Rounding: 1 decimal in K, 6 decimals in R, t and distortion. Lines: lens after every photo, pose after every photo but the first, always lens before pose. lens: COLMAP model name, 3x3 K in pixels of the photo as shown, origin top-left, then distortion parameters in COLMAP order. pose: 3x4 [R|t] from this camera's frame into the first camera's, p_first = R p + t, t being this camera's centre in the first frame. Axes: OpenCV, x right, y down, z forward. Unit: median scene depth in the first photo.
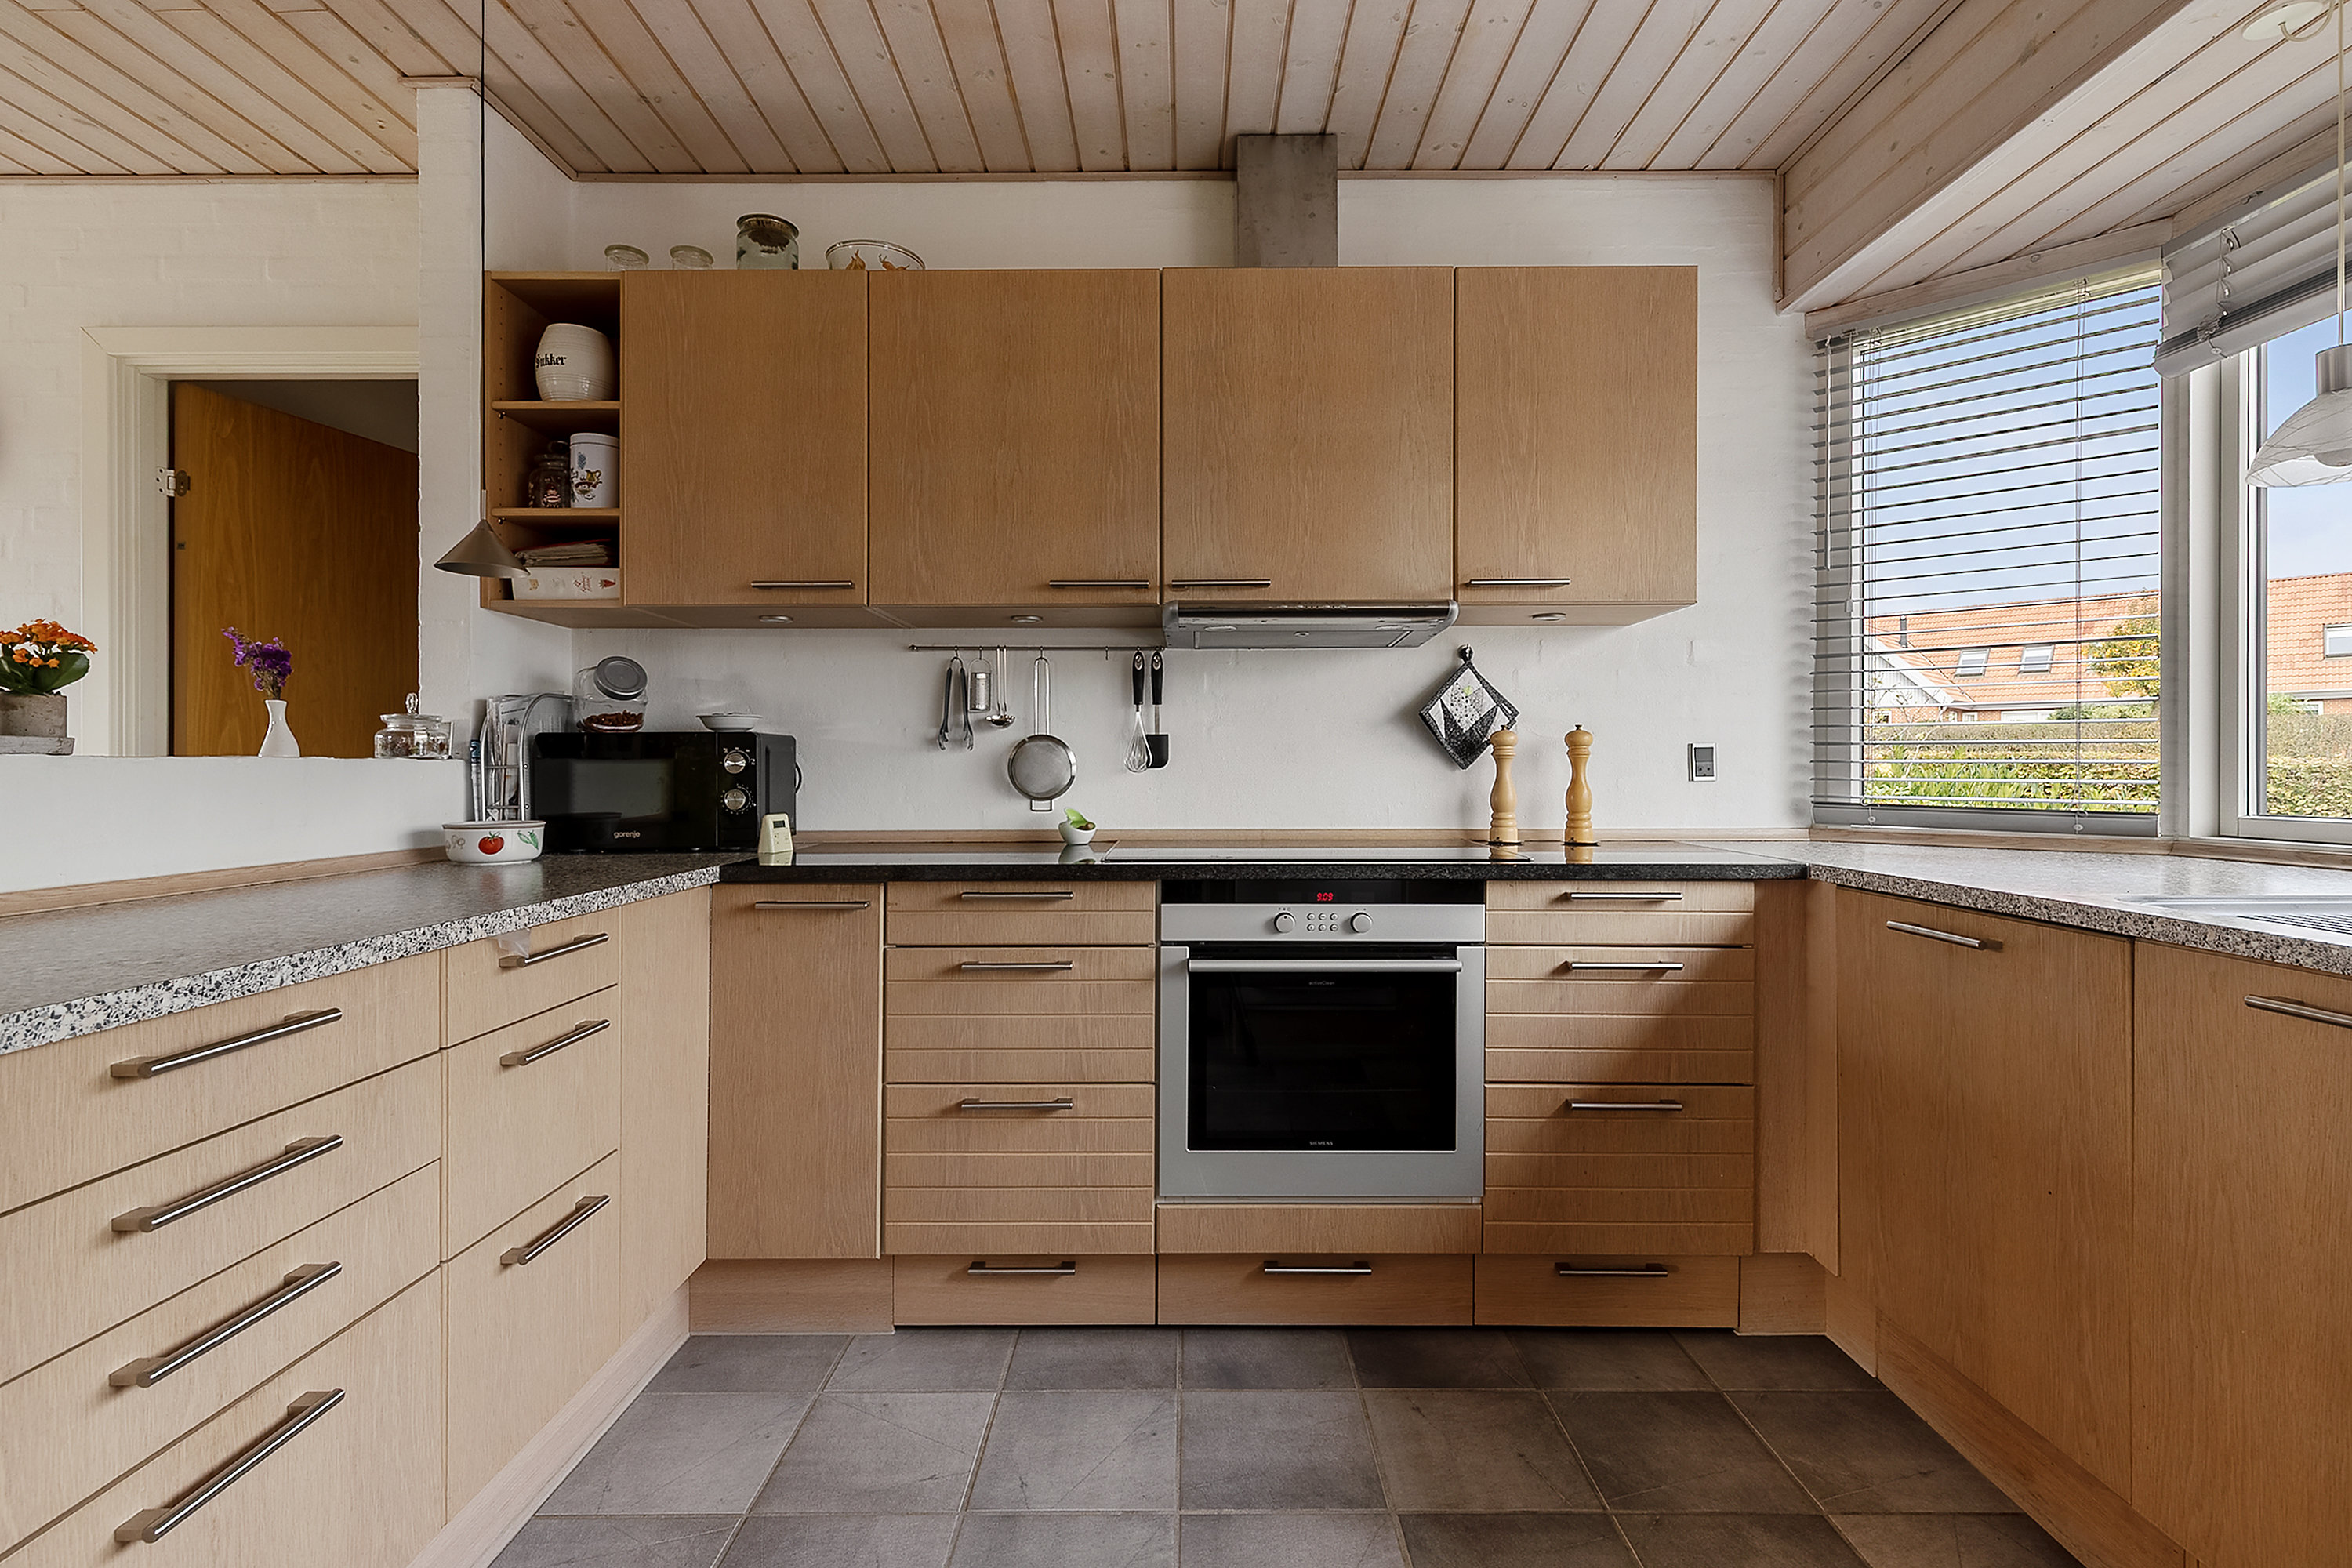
lens RADIAL K [[1068.7, 0, 1177.3], [0, 1068.7, 773.3], [0, 0, 1]] dist [0.005321, -0.000772]
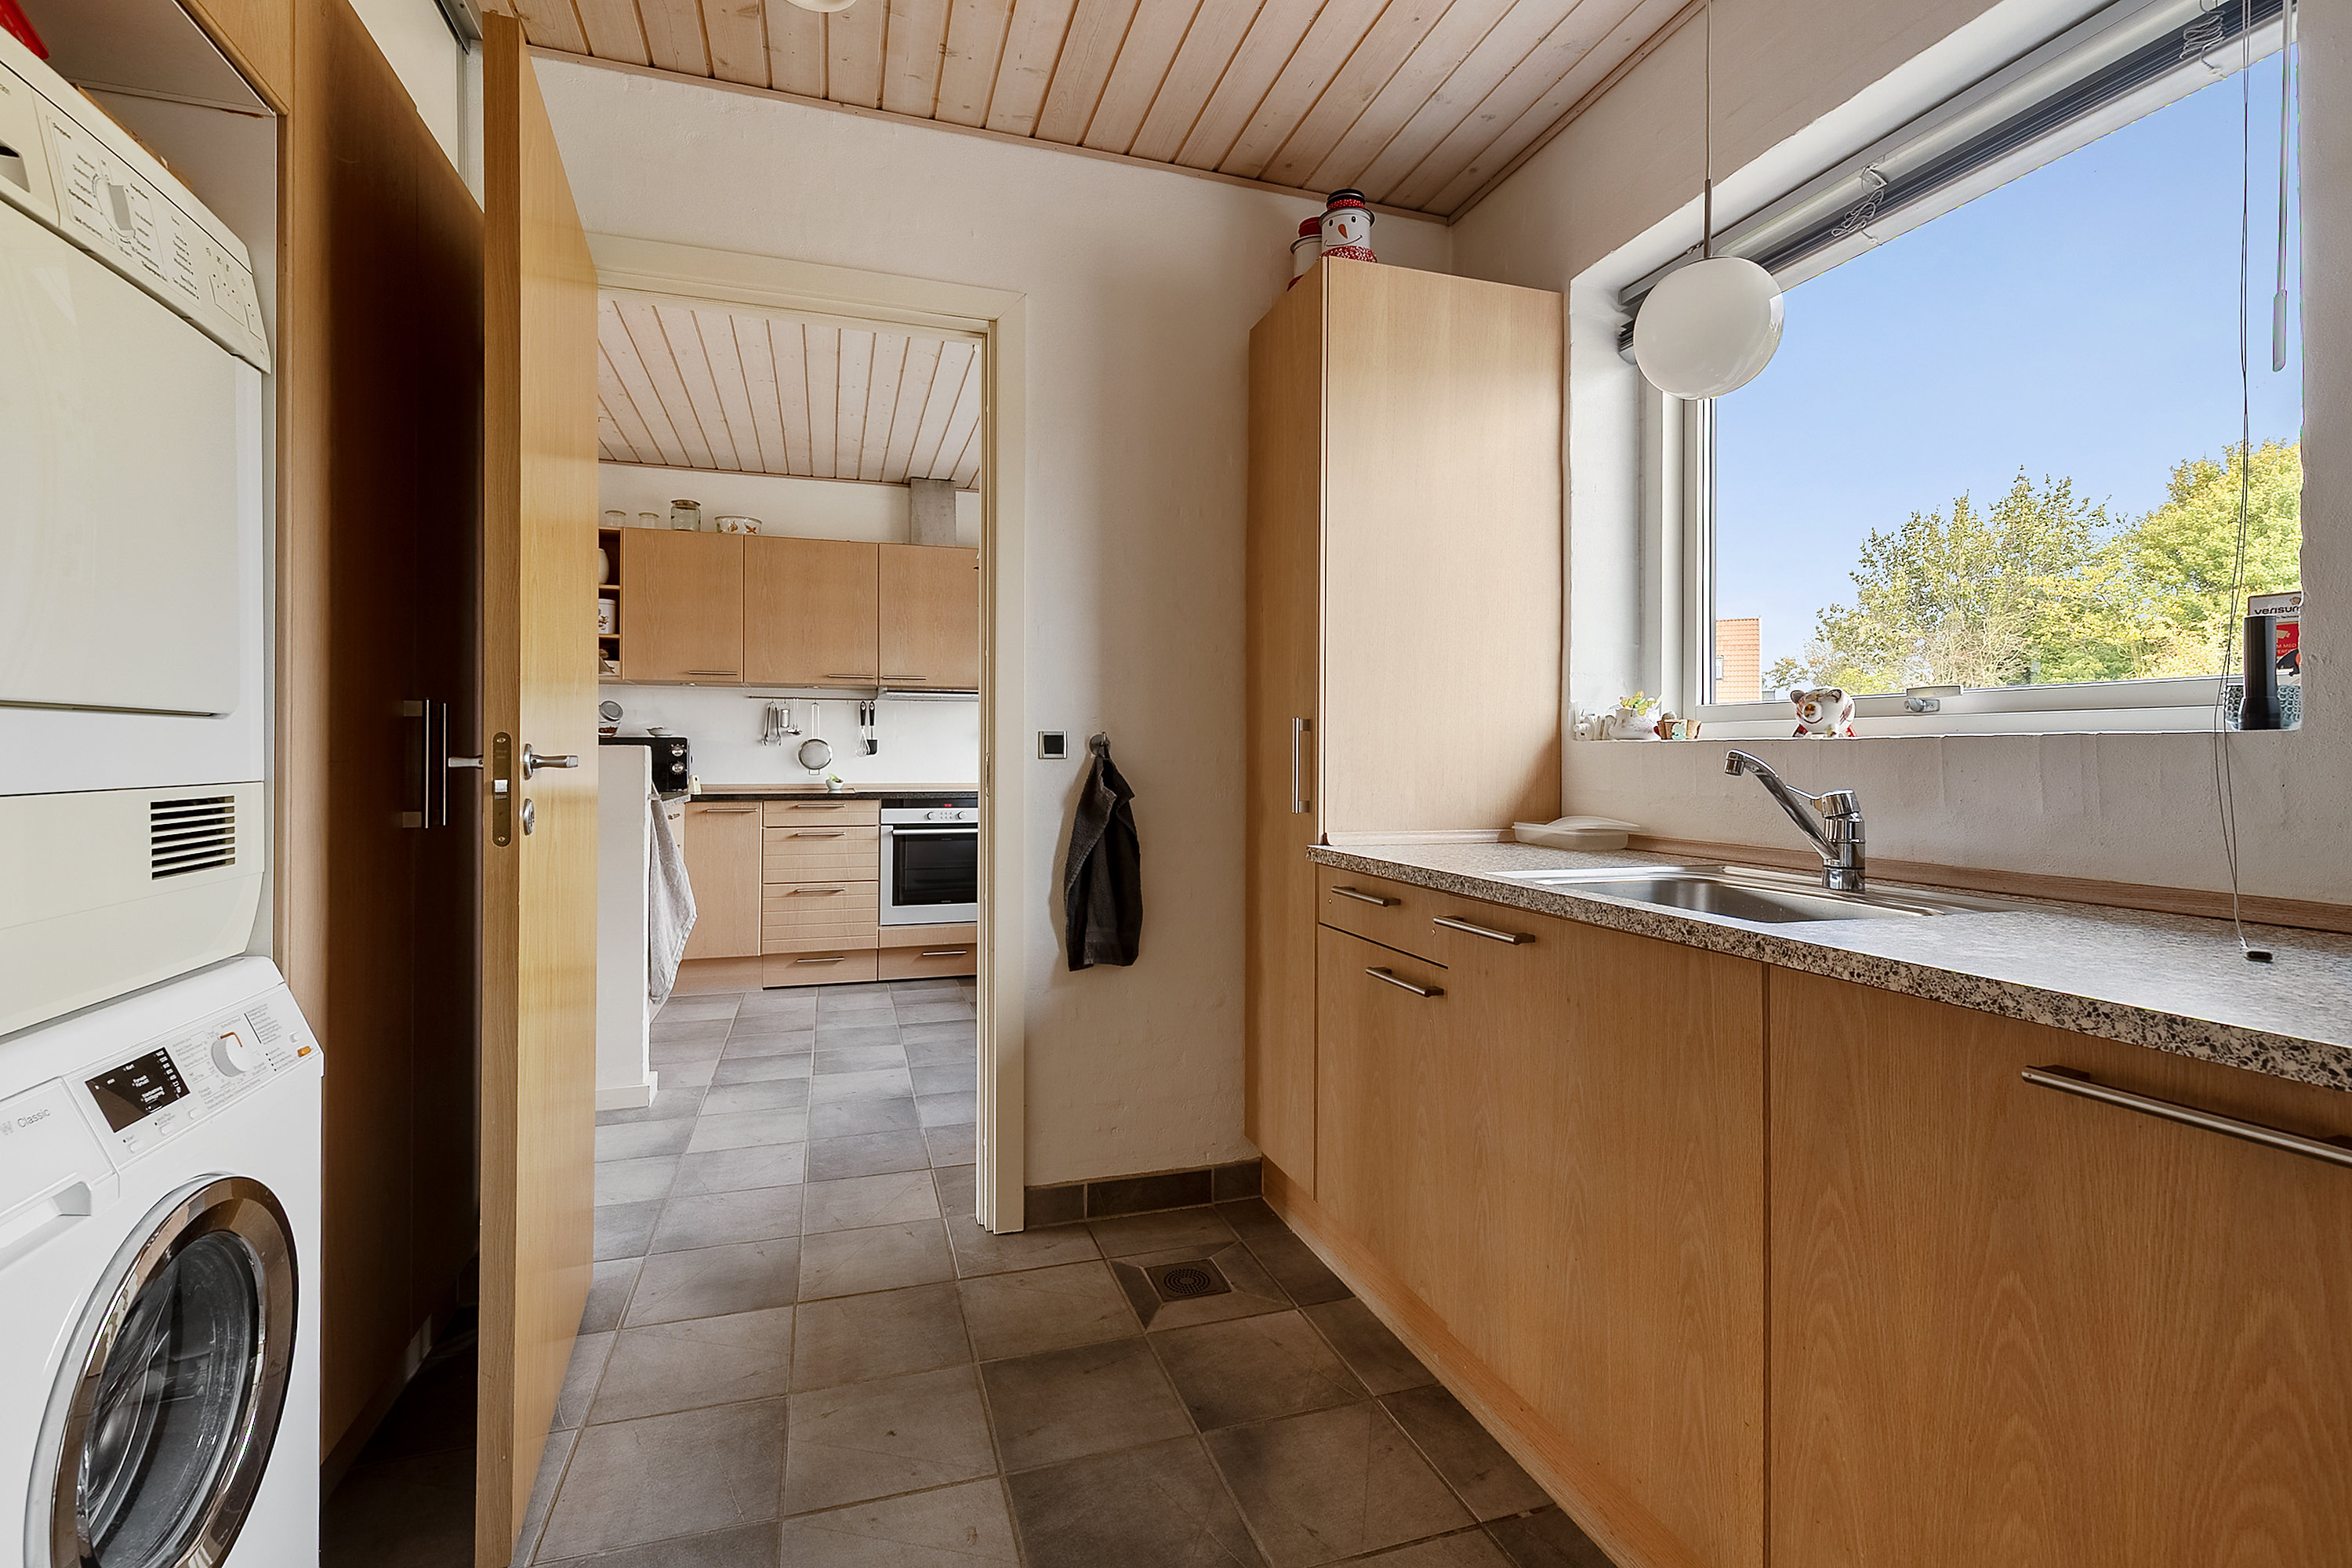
lens RADIAL K [[1068.7, 0, 1210.6], [0, 1068.7, 773.9], [0, 0, 1]] dist [0.005321, -0.000772]
pose [[0.941192, 0.001456, 0.337870, -0.121766], [-0.005201, 0.999935, 0.010179, 0.009038], [-0.337833, -0.011337, 0.941138, -1.468042]]
